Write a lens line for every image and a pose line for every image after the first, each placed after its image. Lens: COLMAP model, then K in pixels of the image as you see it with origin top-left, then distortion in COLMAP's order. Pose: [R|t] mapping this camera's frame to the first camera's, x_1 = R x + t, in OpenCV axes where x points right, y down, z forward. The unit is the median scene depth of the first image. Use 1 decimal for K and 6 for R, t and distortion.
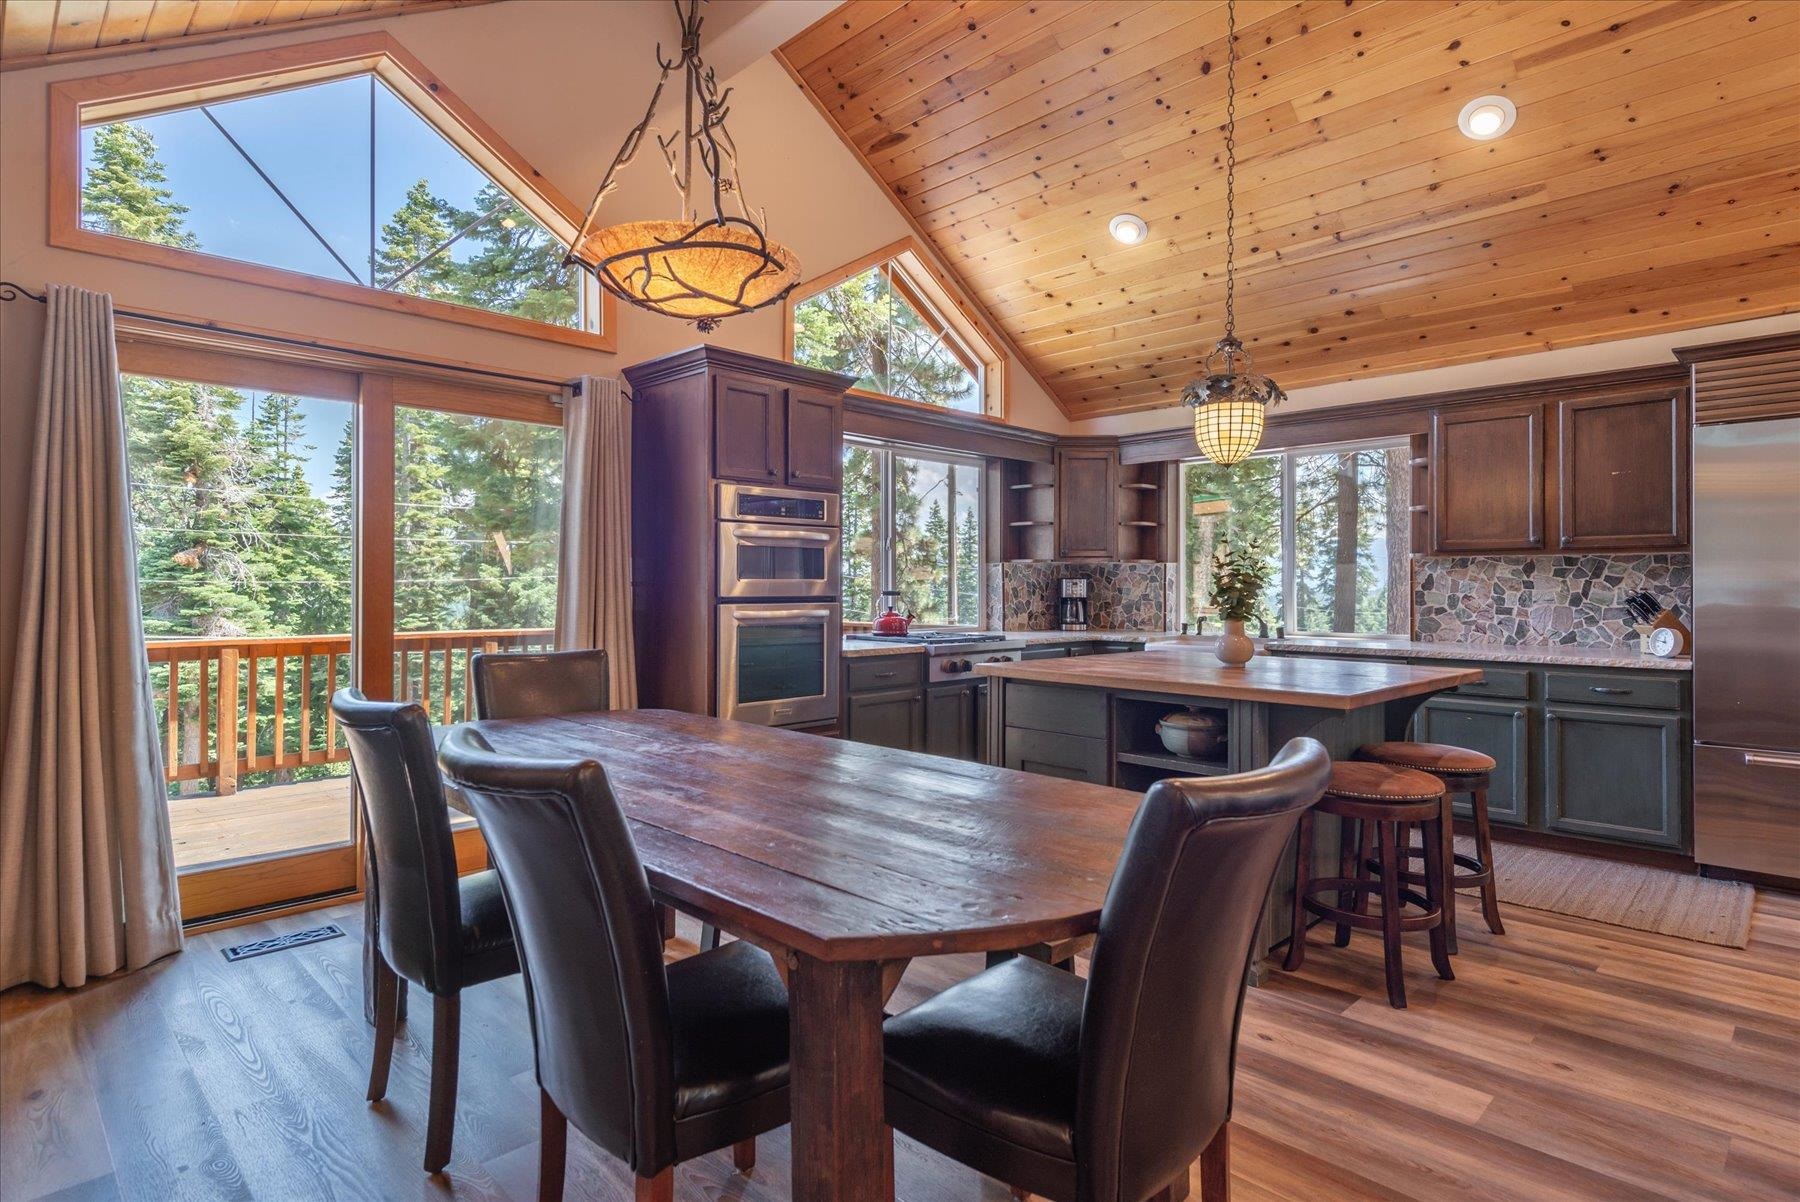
lens RADIAL K [[931.2, 0, 899.8], [0, 931.2, 586.4], [0, 0, 1]] dist [0.003228, -0.006024]
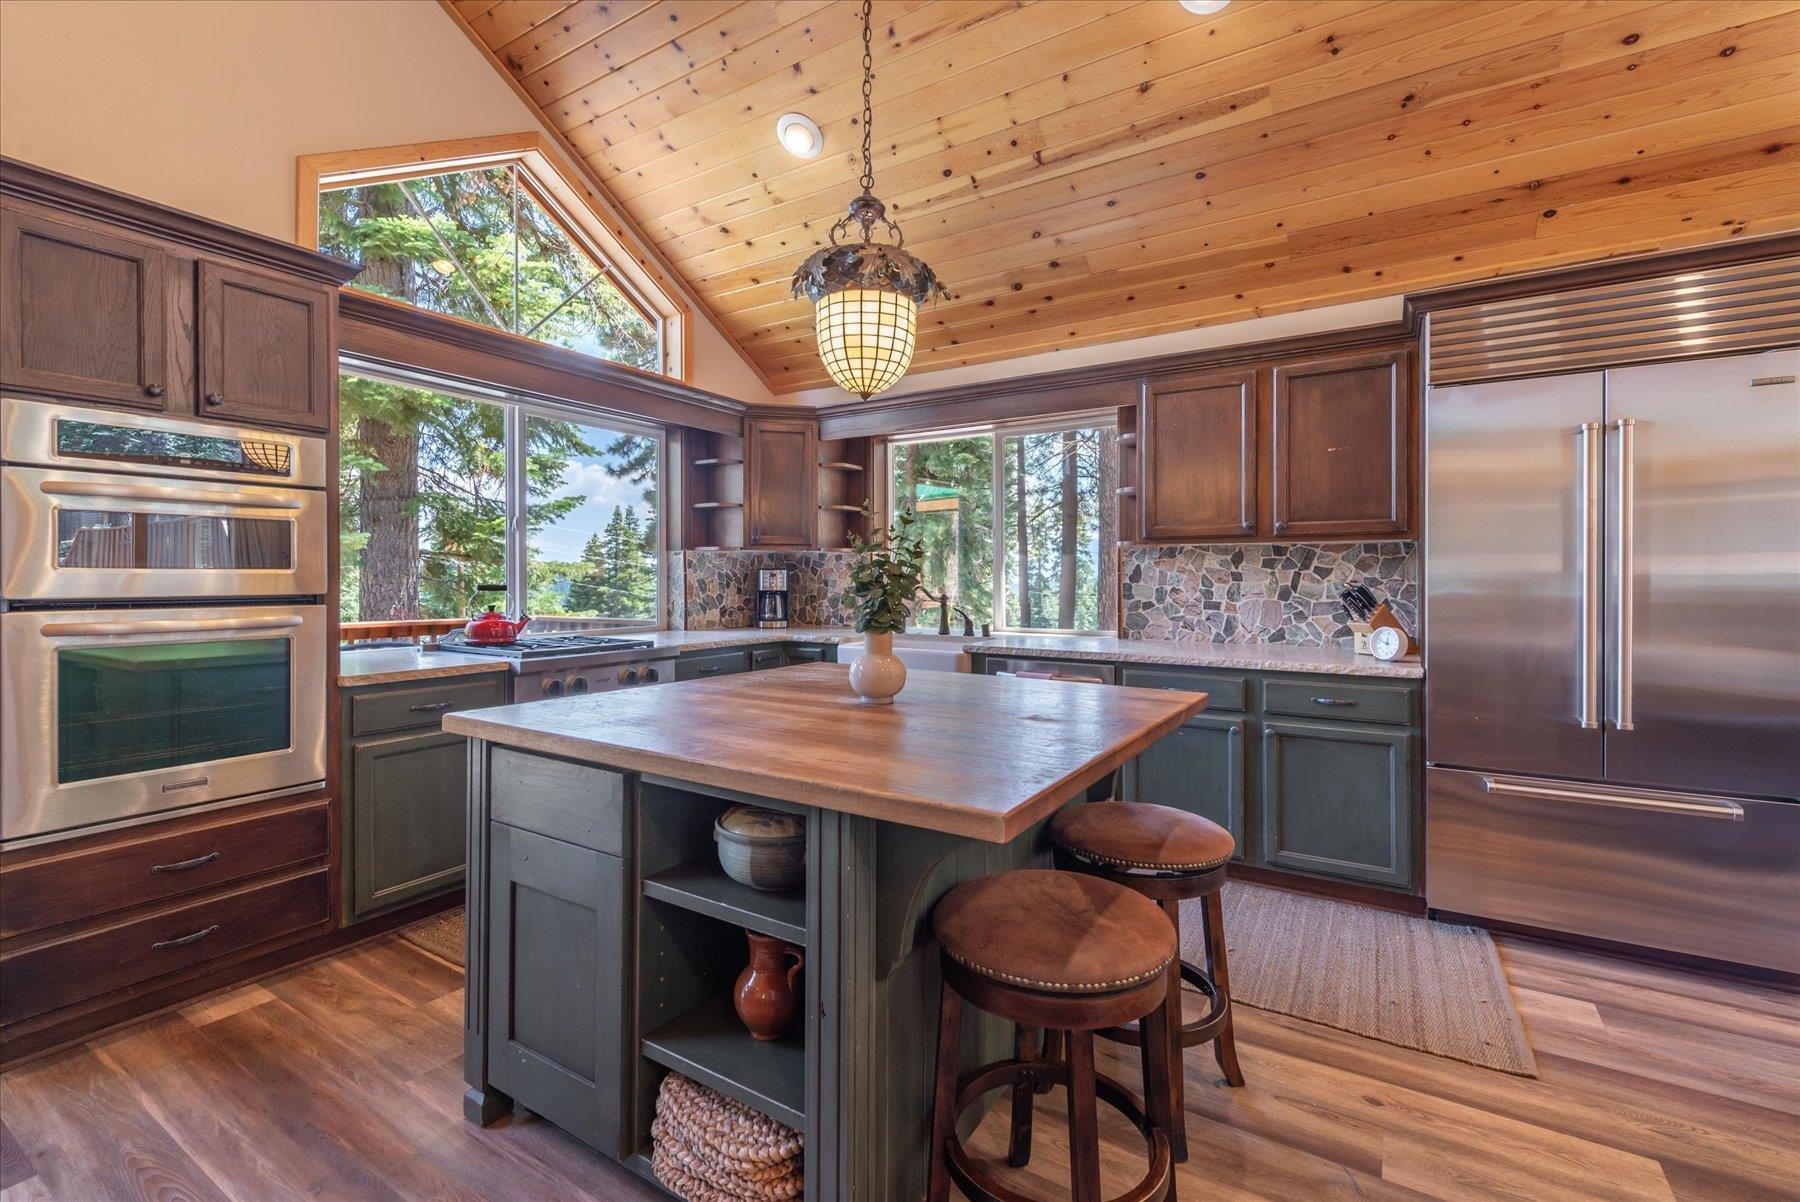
lens RADIAL K [[774.7, 0, 899.4], [0, 774.7, 577.6], [0, 0, 1]] dist [-0.002415, -0.000374]
pose [[0.974136, -0.000932, 0.225959, 0.188711], [0.000567, 0.999998, 0.001683, -0.002278], [-0.225960, -0.001512, 0.974135, 0.347516]]
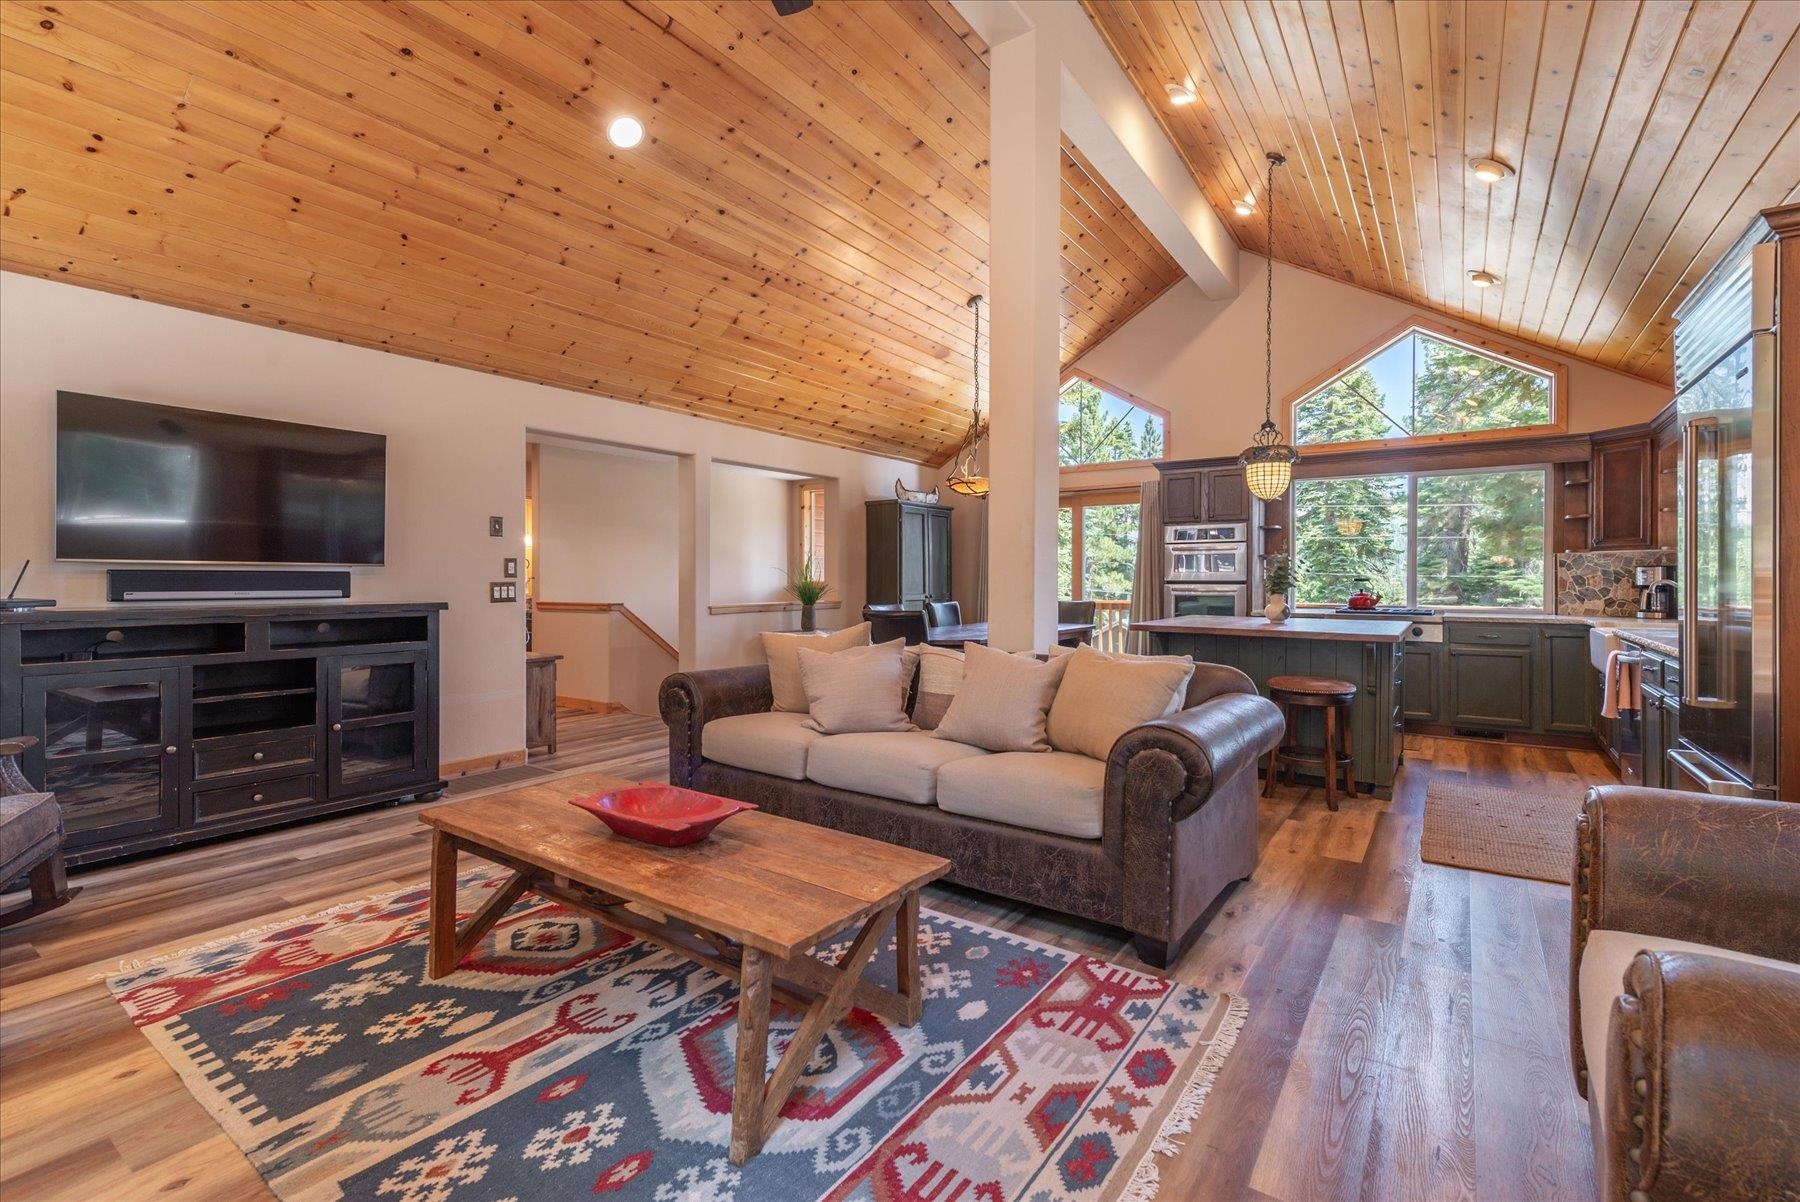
lens RADIAL K [[816.2, 0, 900.5], [0, 816.2, 581.0], [0, 0, 1]] dist [-0.002268, -0.000469]
pose [[0.174396, 0.000661, -0.984675, 1.244013], [-0.000817, 1.000000, 0.000527, 0.010032], [0.984675, 0.000712, 0.174397, 0.075135]]
